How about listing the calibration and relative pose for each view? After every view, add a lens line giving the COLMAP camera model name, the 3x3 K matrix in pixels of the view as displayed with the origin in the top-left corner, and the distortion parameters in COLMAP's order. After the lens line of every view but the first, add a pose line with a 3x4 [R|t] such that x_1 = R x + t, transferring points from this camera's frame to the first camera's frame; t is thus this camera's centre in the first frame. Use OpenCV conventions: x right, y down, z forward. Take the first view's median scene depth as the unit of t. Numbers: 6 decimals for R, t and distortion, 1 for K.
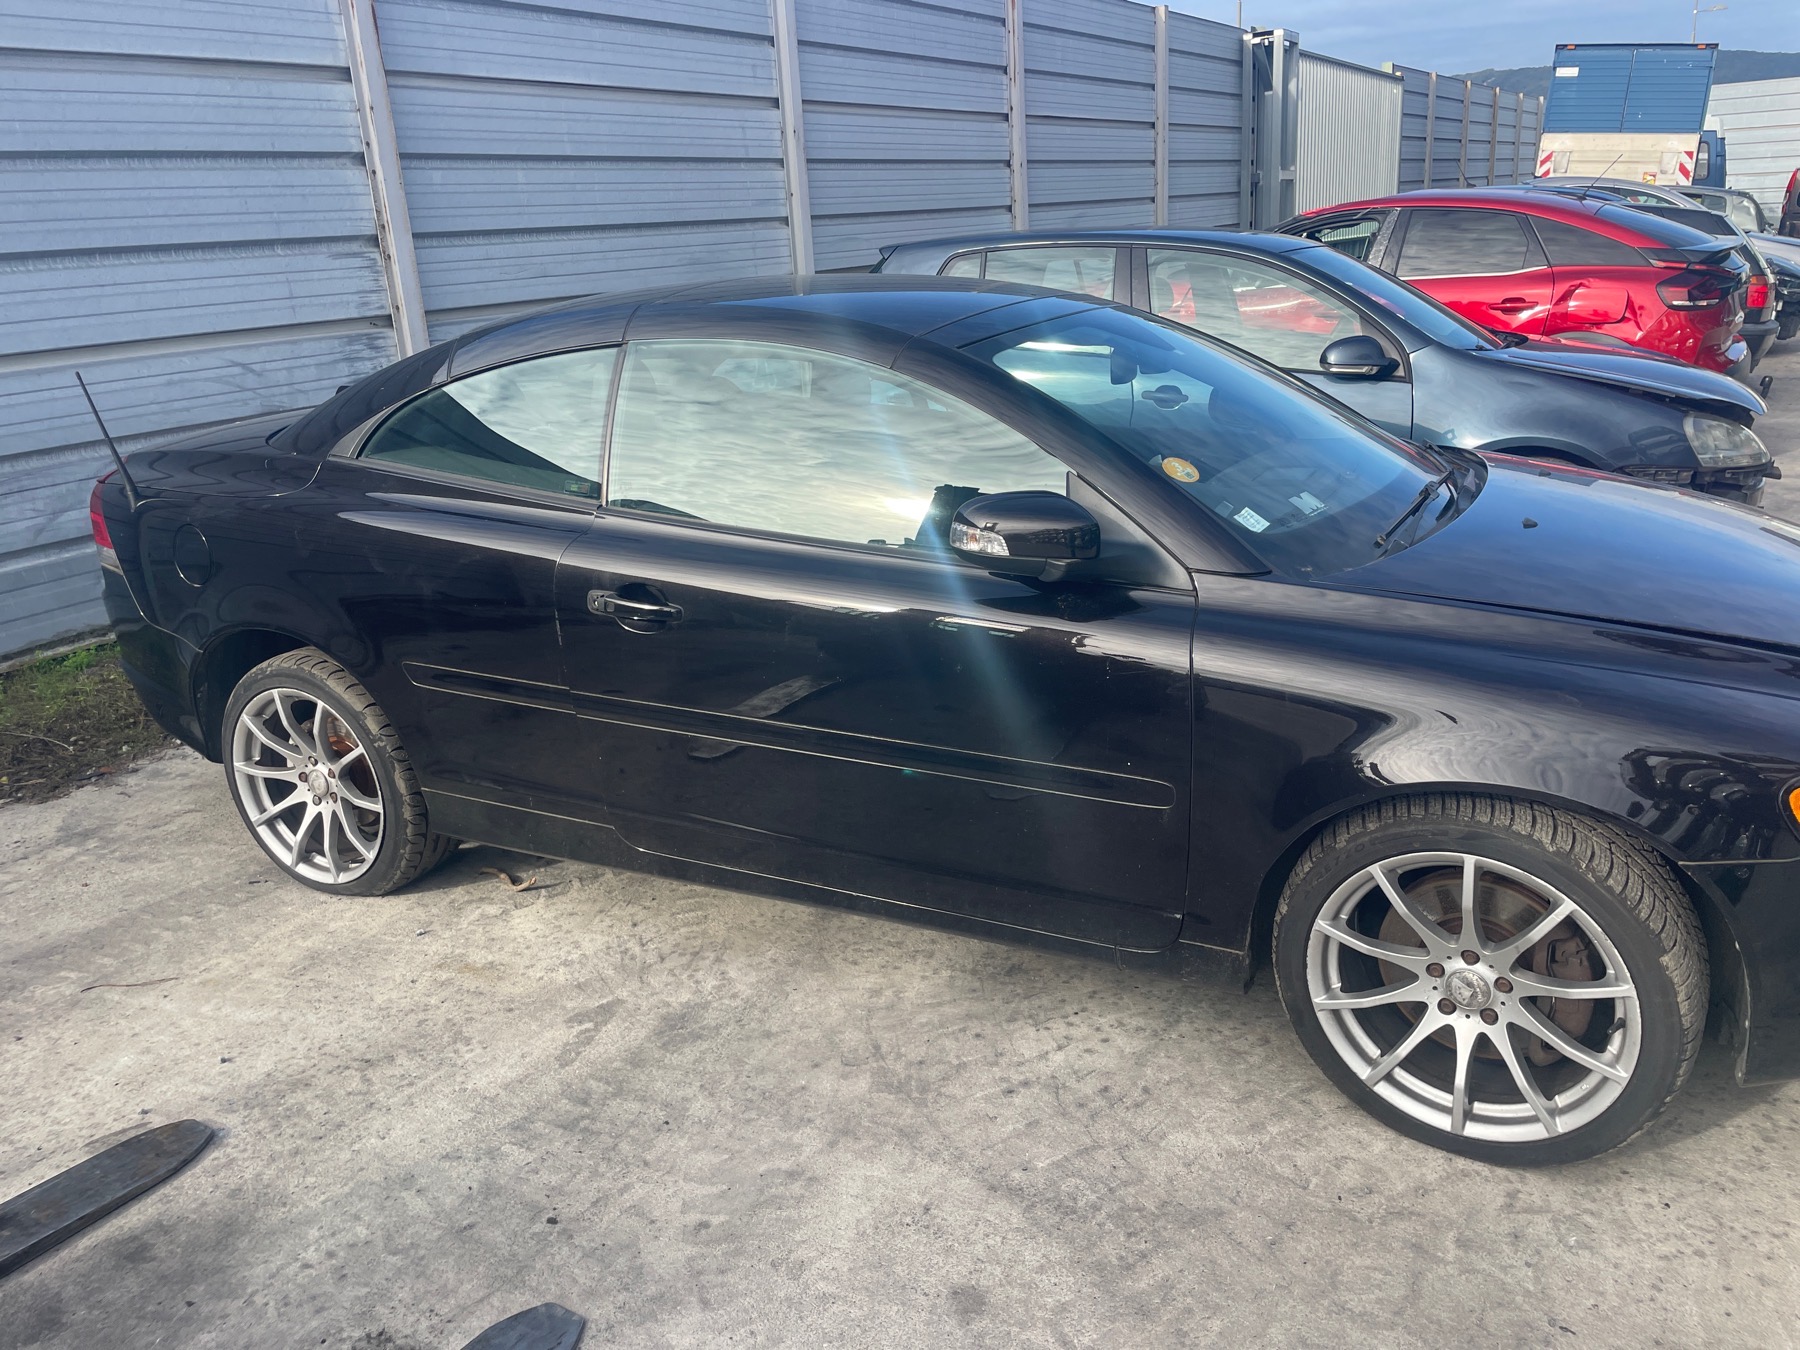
lens RADIAL K [[1364.0, 0, 913.5], [0, 1364.0, 665.7], [0, 0, 1]] dist [0.077151, -0.103766]
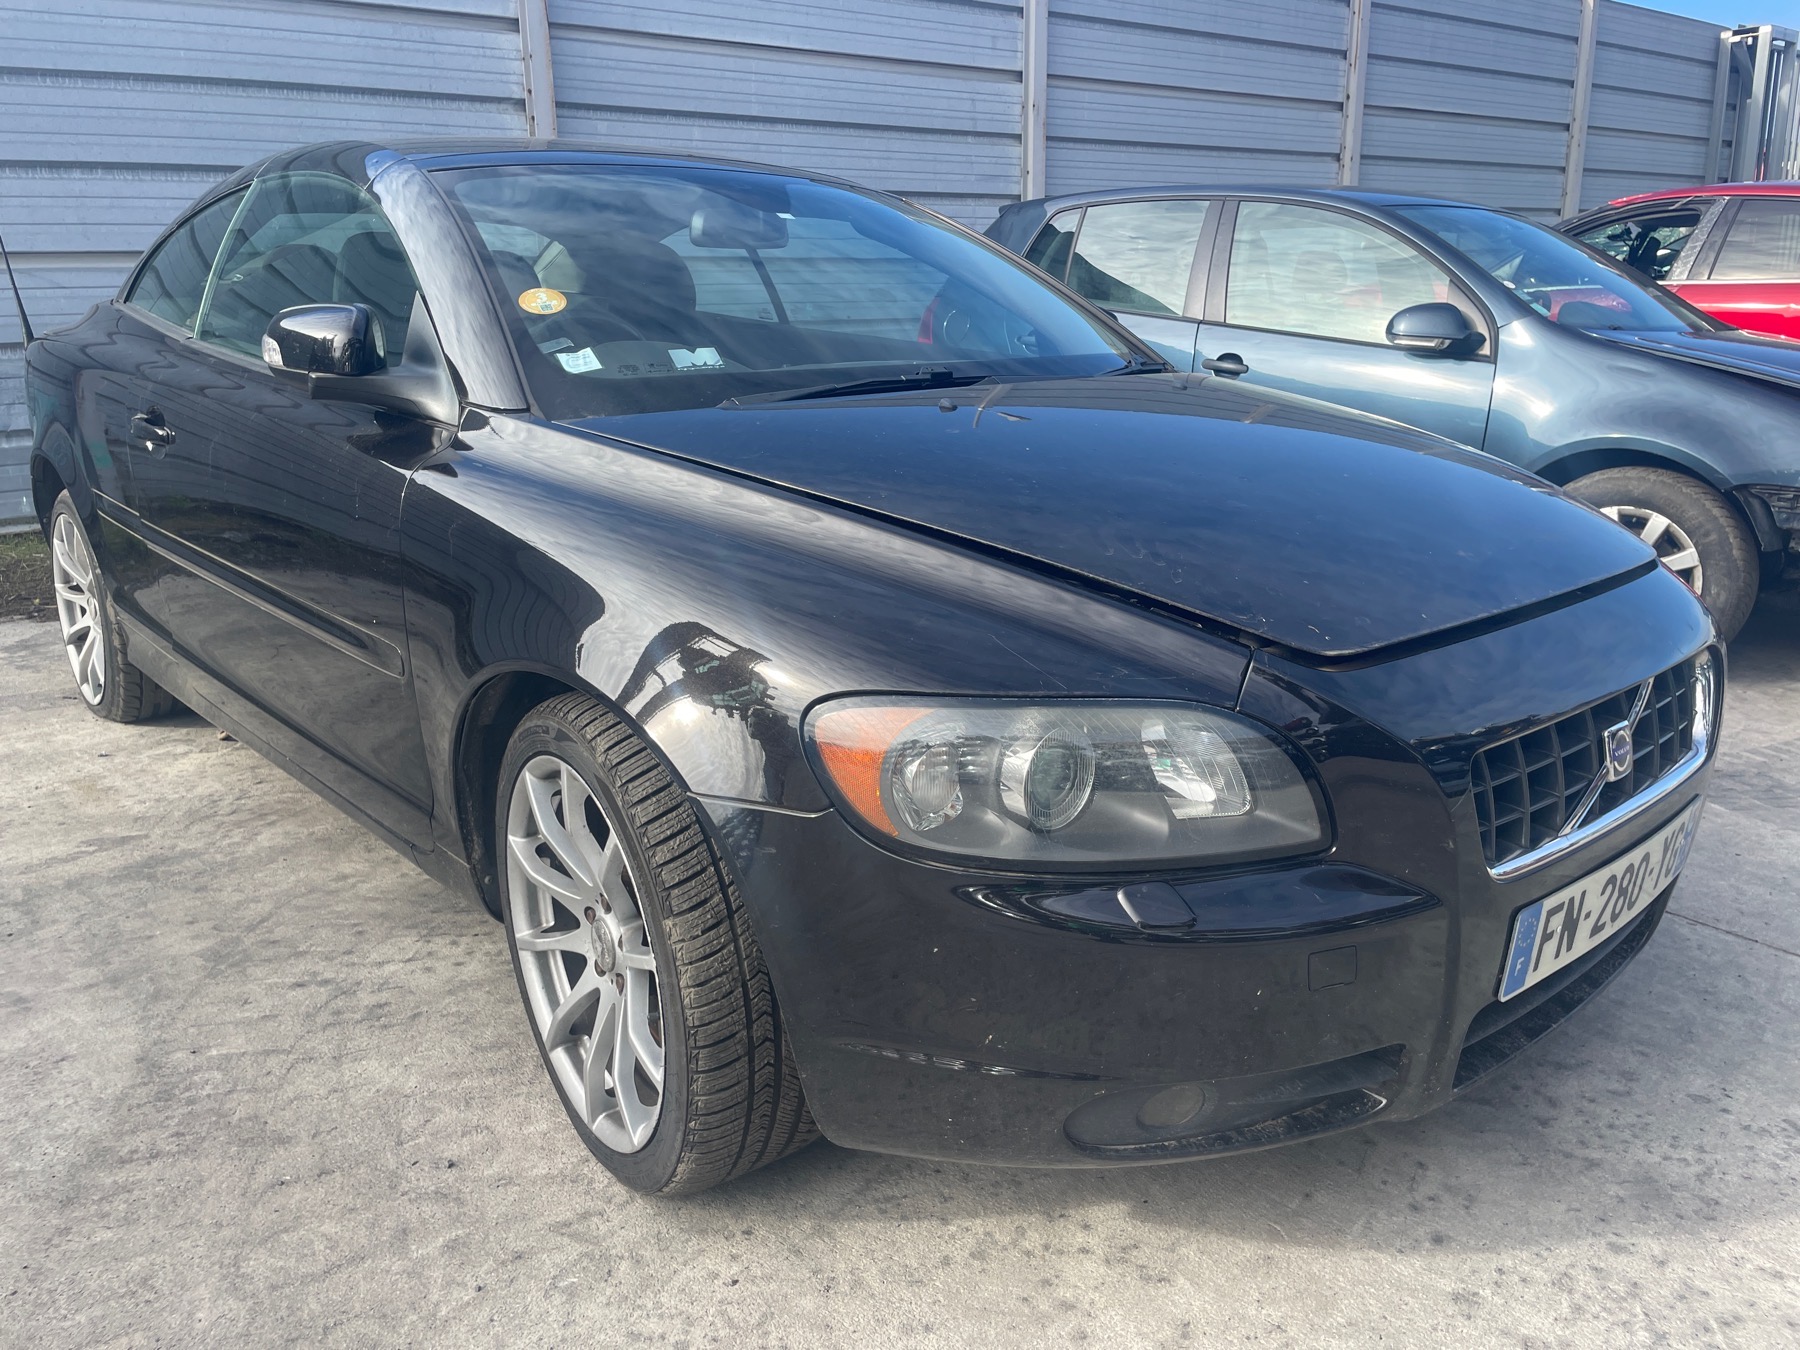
lens RADIAL K [[1364.0, 0, 901.6], [0, 1364.0, 672.9], [0, 0, 1]] dist [0.077151, -0.103766]
pose [[0.925746, 0.143311, -0.349938, 0.310950], [-0.151995, 0.988378, 0.002677, 0.020596], [0.346254, 0.050711, 0.936769, 0.122451]]
